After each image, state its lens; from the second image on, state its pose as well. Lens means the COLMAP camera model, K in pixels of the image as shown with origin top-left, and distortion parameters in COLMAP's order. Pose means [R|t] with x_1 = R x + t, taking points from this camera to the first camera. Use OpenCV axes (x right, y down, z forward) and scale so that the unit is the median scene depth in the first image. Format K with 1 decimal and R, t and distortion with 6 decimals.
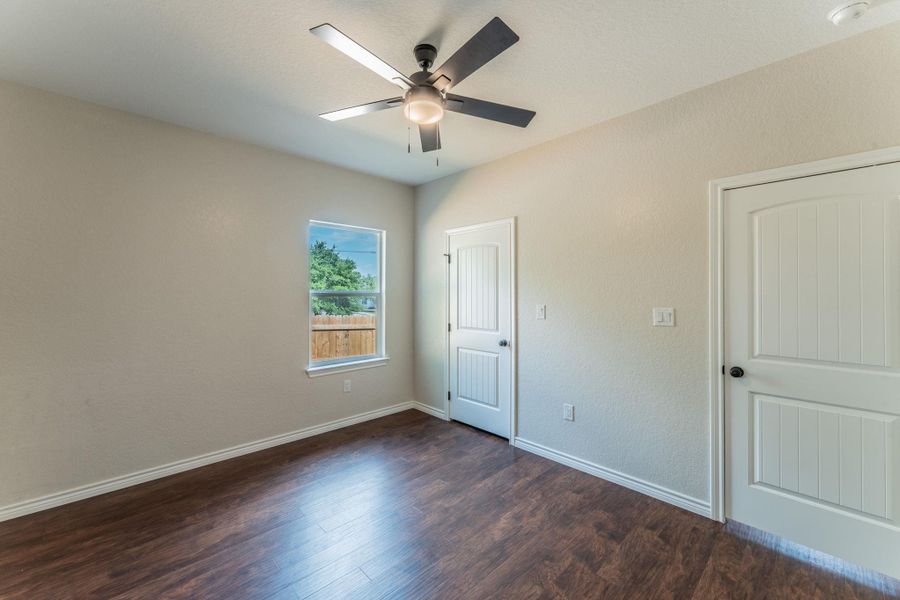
lens RADIAL K [[358.3, 0, 445.7], [0, 358.3, 293.6], [0, 0, 1]] dist [-0.001799, -0.000010]
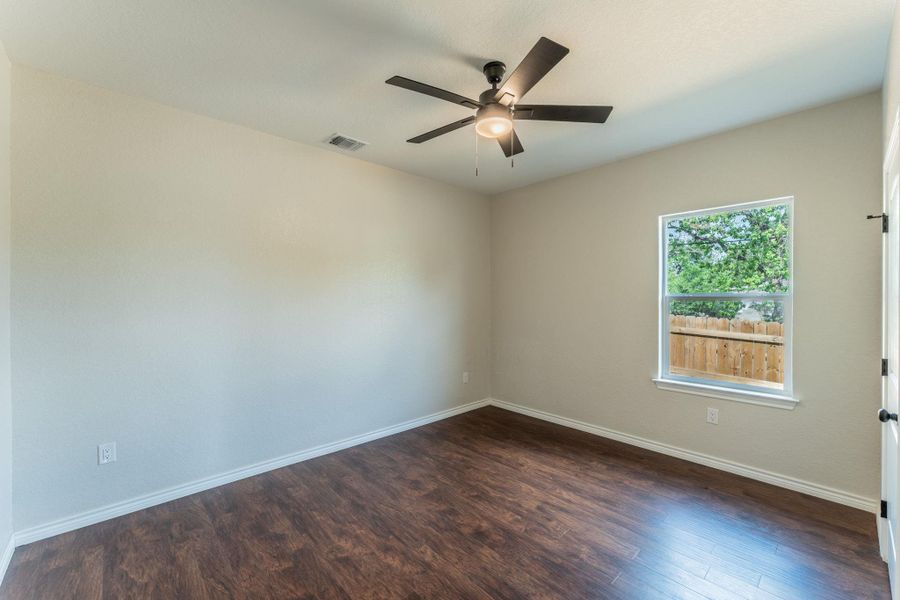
lens RADIAL K [[368.9, 0, 450.0], [0, 368.9, 300.0], [0, 0, 1]] dist [-0.000364, -0.000018]
pose [[-0.010050, 0.009121, -0.999908, 0.960921], [0.002551, 0.999955, 0.009095, -0.002244], [0.999946, -0.002459, -0.010073, 0.804514]]
